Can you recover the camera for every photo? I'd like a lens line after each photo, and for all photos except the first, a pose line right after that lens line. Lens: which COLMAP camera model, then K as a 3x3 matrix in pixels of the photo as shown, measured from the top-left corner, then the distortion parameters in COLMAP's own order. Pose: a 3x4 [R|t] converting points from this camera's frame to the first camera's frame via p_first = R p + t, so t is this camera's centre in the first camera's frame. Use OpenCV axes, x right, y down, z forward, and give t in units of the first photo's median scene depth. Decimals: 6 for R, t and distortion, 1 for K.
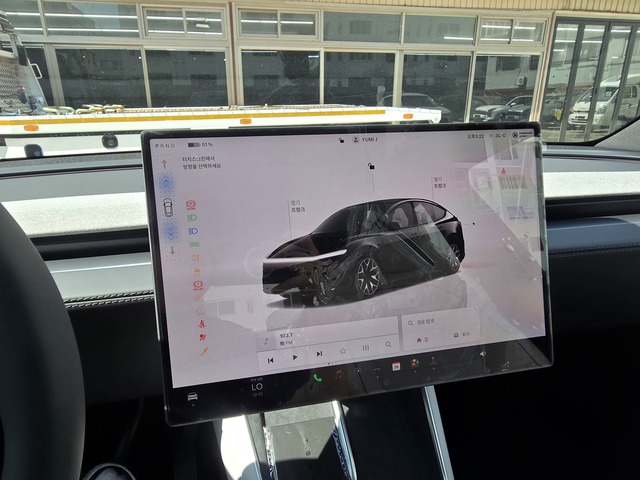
lens RADIAL K [[425.2, 0, 310.7], [0, 425.2, 237.9], [0, 0, 1]] dist [0.038827, -0.019555]
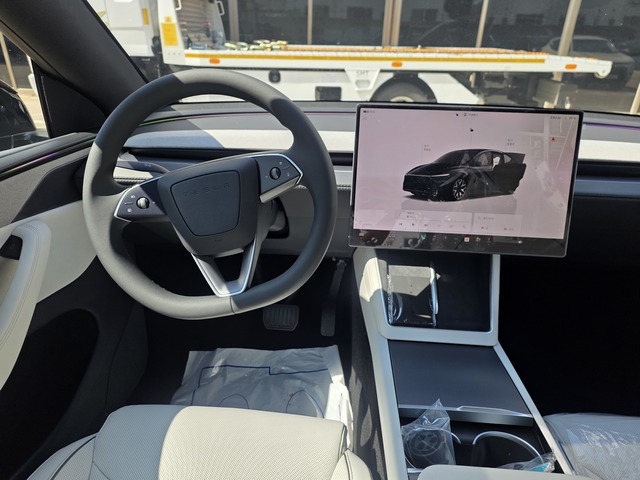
lens RADIAL K [[425.2, 0, 312.8], [0, 425.2, 239.5], [0, 0, 1]] dist [0.038827, -0.019555]
pose [[0.948637, 0.161179, -0.272230, 0.007941], [-0.121788, 0.980225, 0.155969, 0.010407], [0.291986, -0.114804, 0.949507, -0.114978]]
